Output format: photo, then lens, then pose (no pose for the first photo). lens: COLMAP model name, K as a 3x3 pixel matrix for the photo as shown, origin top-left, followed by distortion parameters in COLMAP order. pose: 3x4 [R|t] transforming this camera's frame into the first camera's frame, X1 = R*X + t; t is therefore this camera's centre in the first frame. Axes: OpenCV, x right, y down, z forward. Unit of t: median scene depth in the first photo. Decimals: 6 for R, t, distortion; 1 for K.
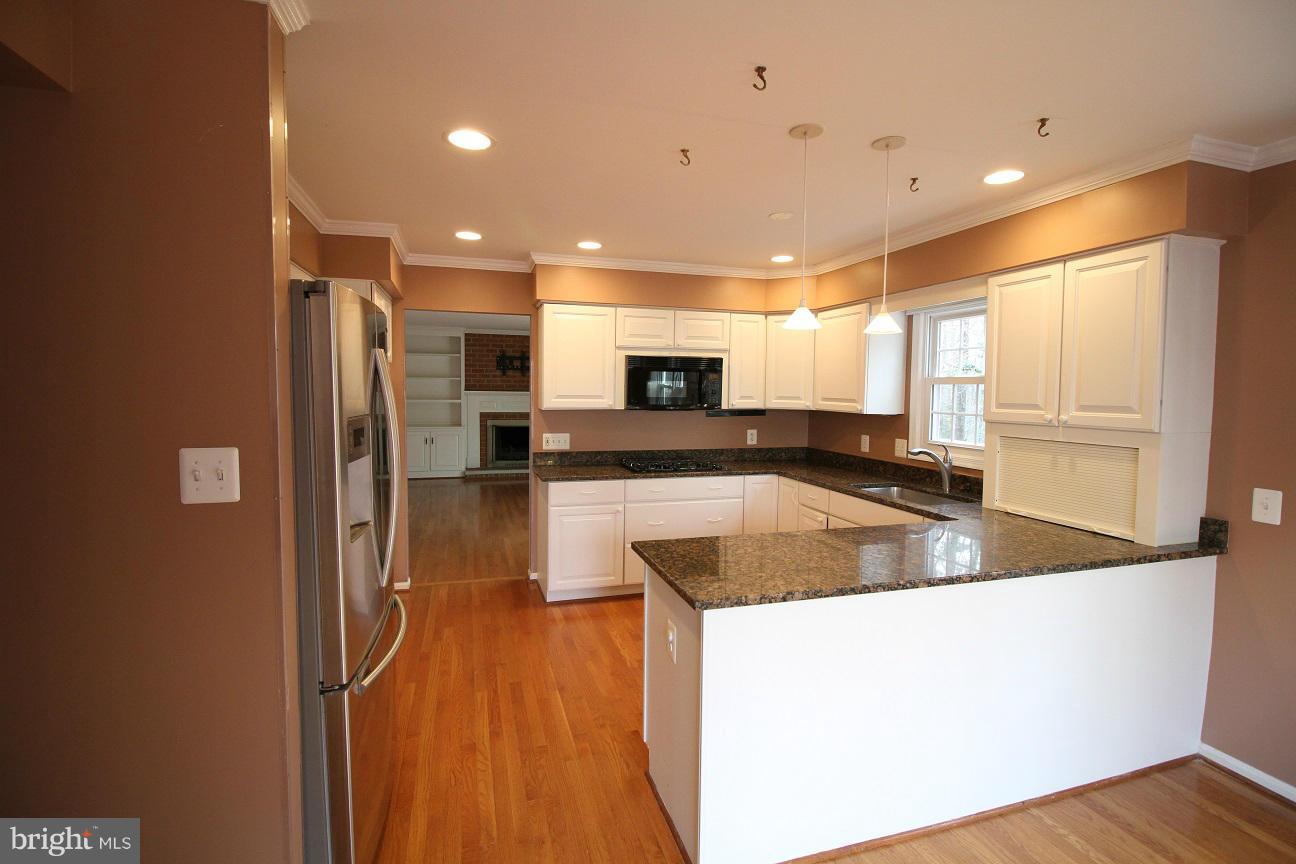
lens RADIAL K [[605.0, 0, 651.4], [0, 605.0, 425.9], [0, 0, 1]] dist [0.001058, -0.000612]
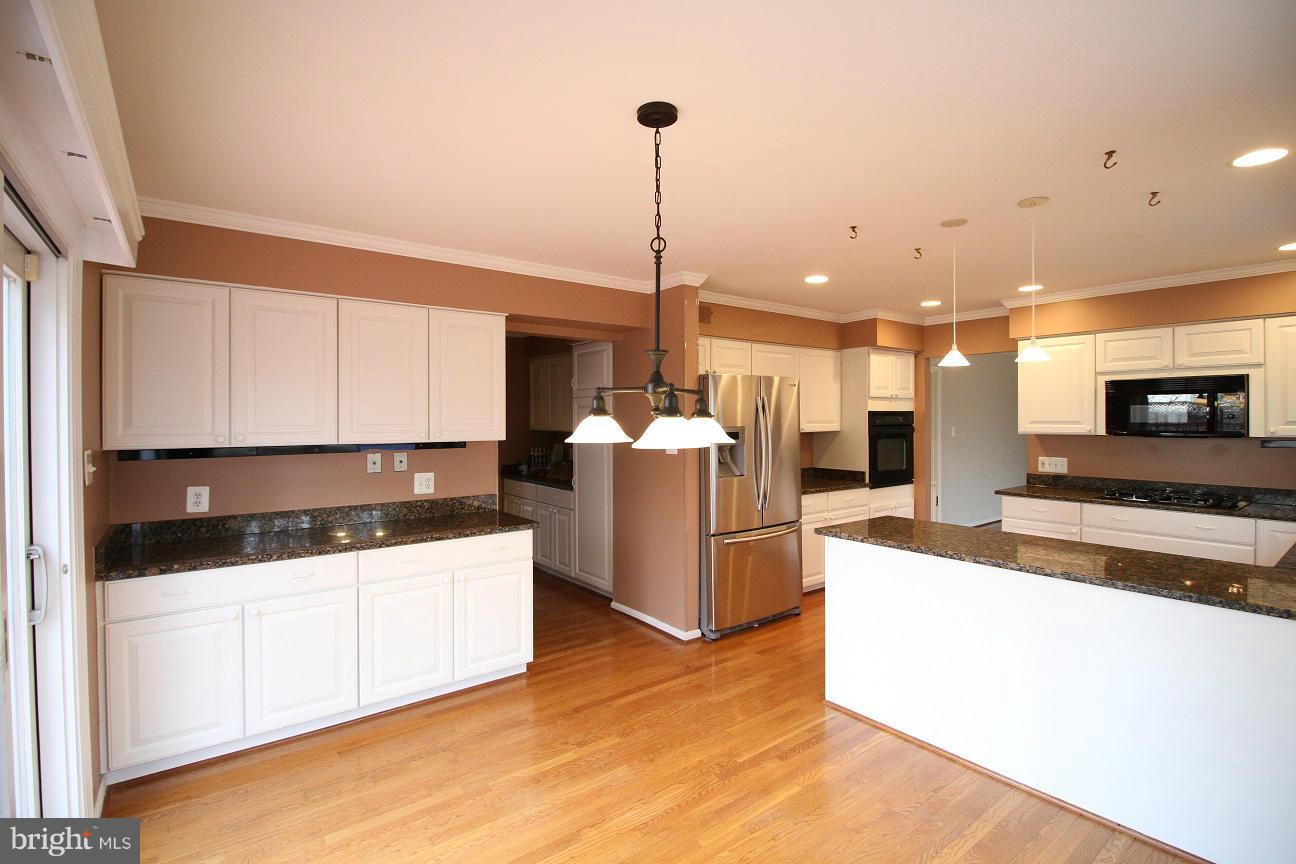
lens RADIAL K [[605.0, 0, 648.4], [0, 605.0, 428.0], [0, 0, 1]] dist [0.001058, -0.000612]
pose [[0.345041, 0.002394, -0.938584, 0.624818], [-0.052052, 0.998507, -0.016588, 0.016522], [0.937143, 0.054578, 0.344651, -0.041833]]
